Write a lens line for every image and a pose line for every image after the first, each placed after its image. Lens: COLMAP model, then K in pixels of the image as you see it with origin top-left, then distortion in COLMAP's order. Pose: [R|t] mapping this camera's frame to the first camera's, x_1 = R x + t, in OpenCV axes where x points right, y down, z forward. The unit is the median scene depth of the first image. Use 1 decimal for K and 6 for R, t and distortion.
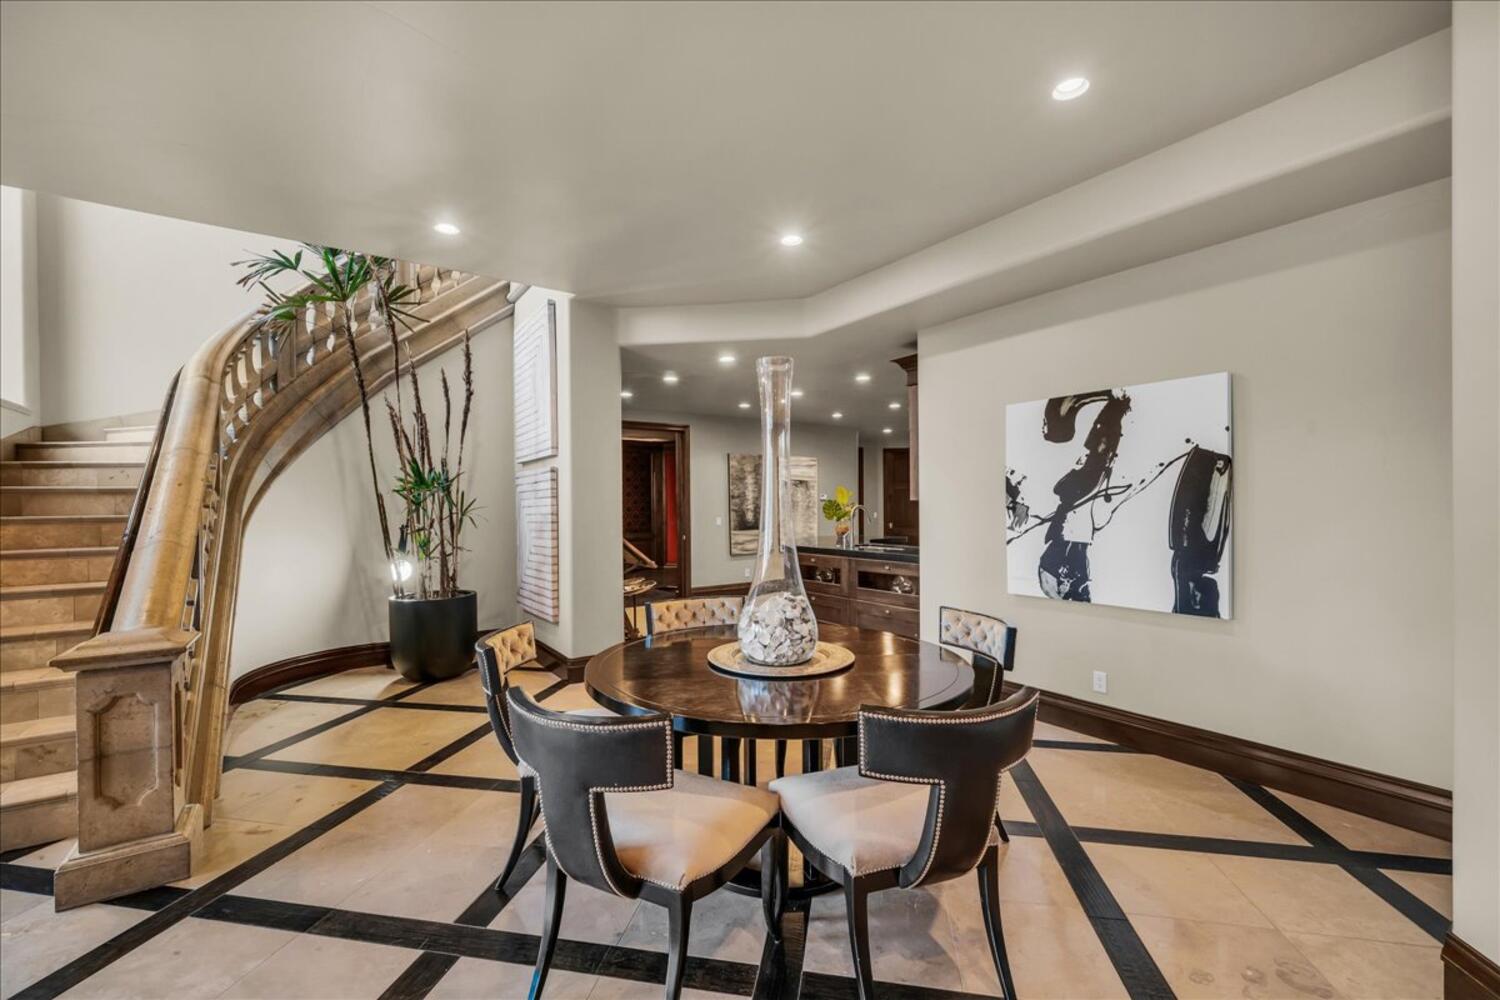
lens RADIAL K [[591.1, 0, 739.7], [0, 591.1, 506.7], [0, 0, 1]] dist [-0.000267, -0.000052]
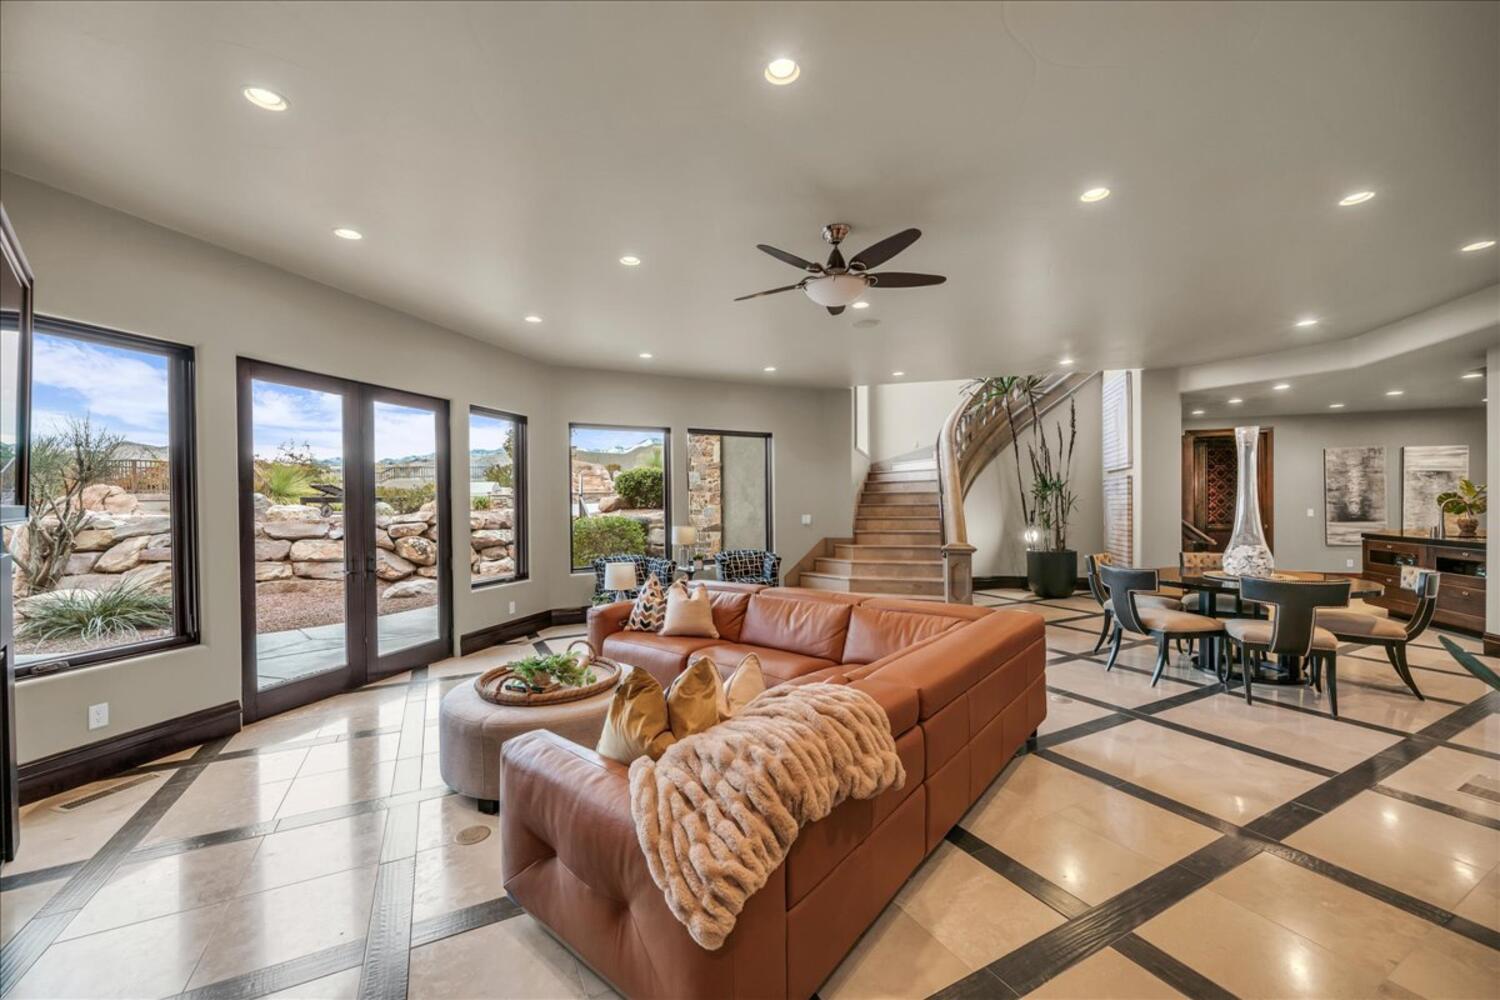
lens RADIAL K [[591.1, 0, 739.7], [0, 591.1, 506.7], [0, 0, 1]] dist [-0.000267, -0.000052]
pose [[0.610923, 0.009808, -0.791629, 0.303835], [0.001877, 0.999902, 0.013837, -0.005566], [0.791687, -0.009939, 0.610845, -0.802162]]
